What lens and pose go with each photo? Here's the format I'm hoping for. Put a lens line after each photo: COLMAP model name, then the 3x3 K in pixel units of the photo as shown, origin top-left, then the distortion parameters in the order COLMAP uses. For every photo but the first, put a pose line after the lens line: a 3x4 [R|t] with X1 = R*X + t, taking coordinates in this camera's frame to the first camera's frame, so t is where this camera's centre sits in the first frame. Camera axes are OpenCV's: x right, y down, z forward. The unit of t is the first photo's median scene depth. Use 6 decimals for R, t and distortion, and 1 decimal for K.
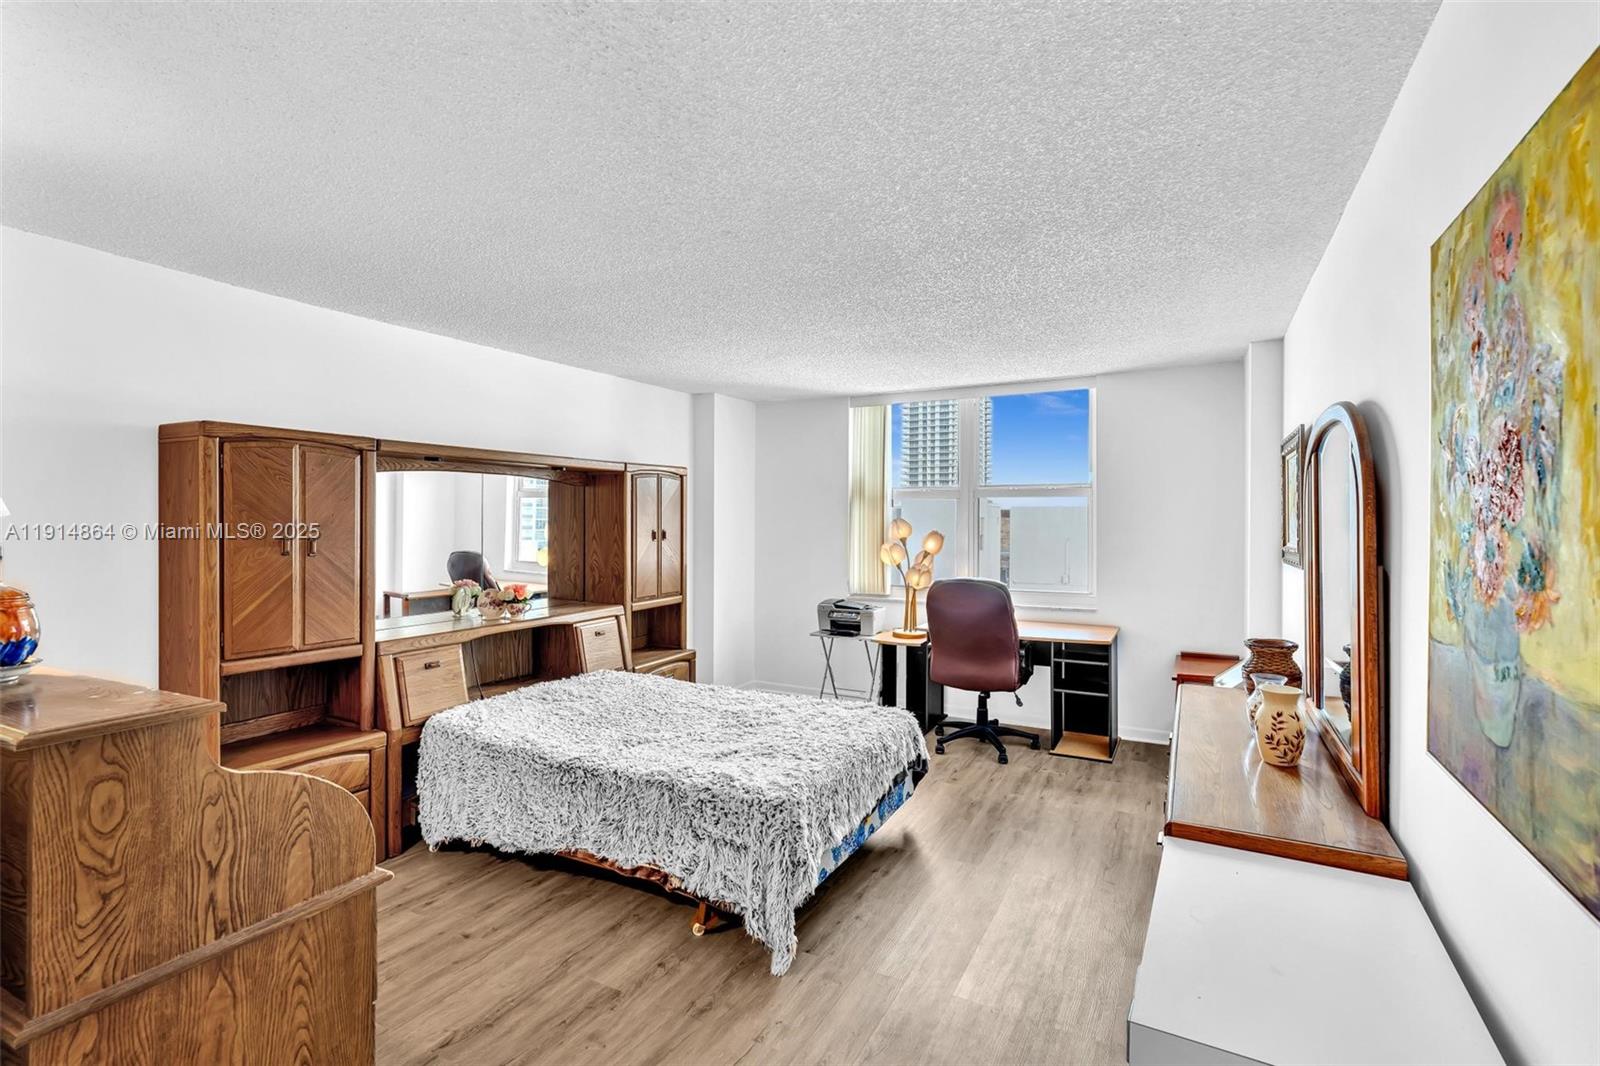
lens RADIAL K [[764.4, 0, 800.1], [0, 764.4, 527.7], [0, 0, 1]] dist [-0.003706, 0.001088]
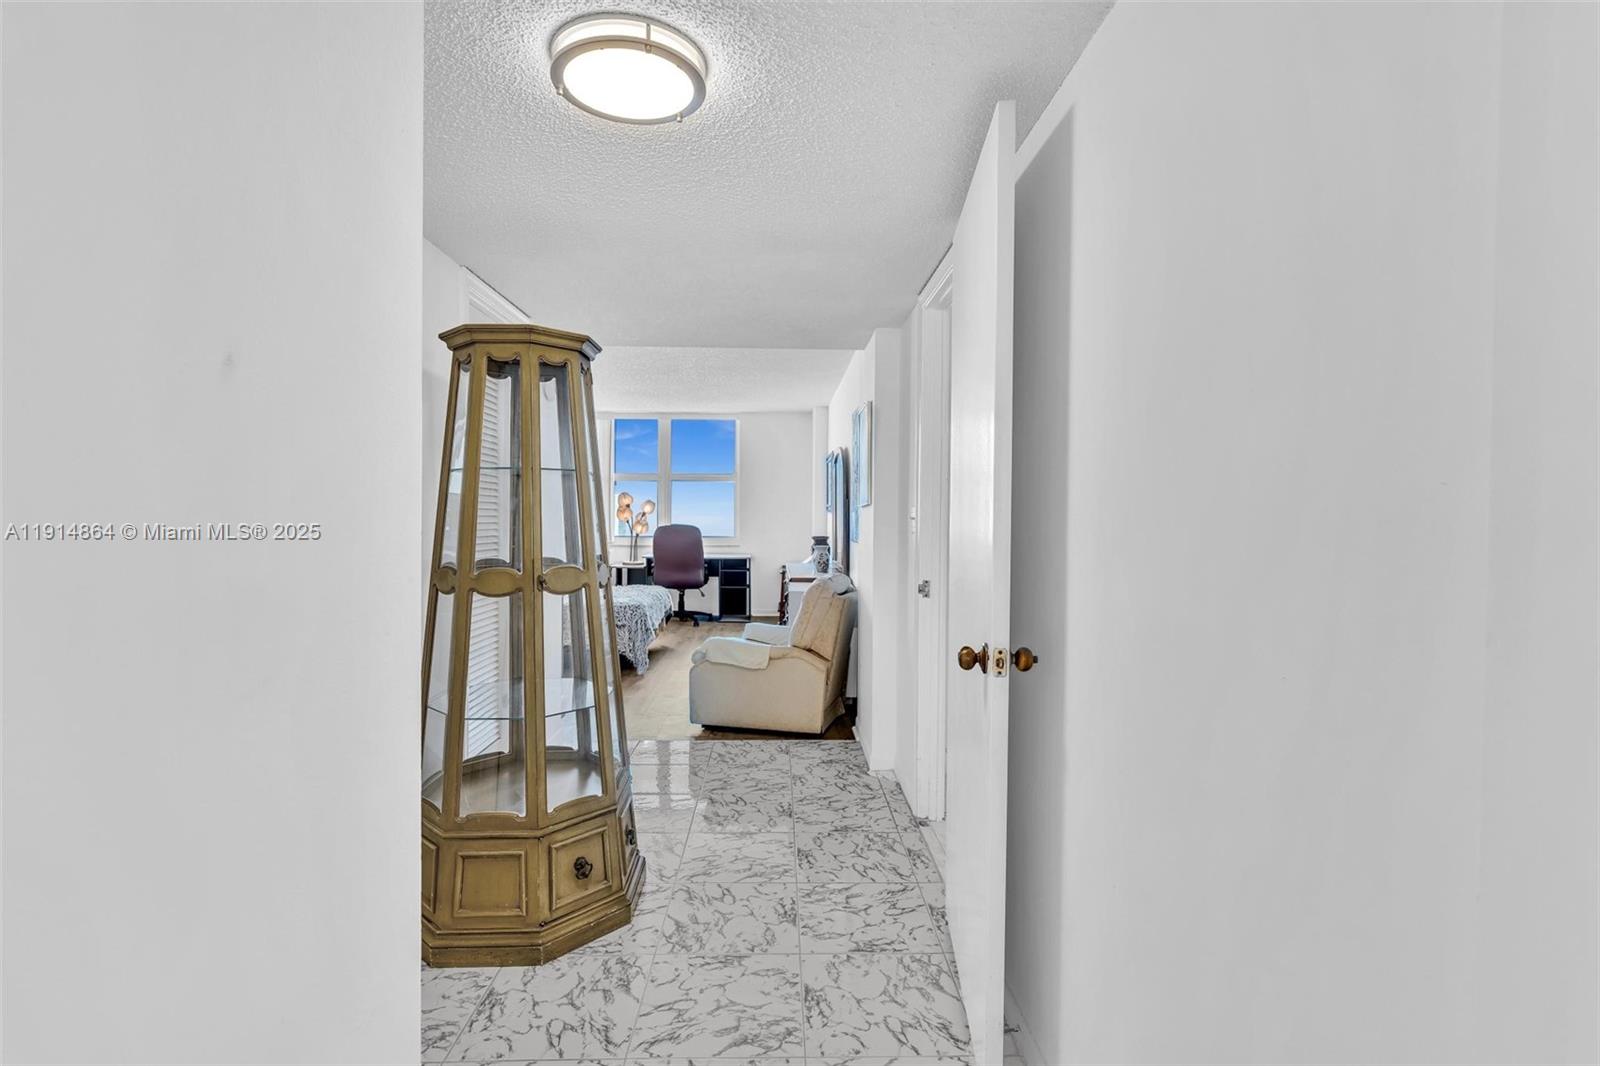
lens RADIAL K [[764.4, 0, 800.1], [0, 764.4, 527.7], [0, 0, 1]] dist [-0.003706, 0.001088]
pose [[0.872591, -0.003540, 0.488440, -0.388766], [-0.001287, 0.999954, 0.009546, 0.054434], [-0.488451, -0.008958, 0.872545, -0.671452]]
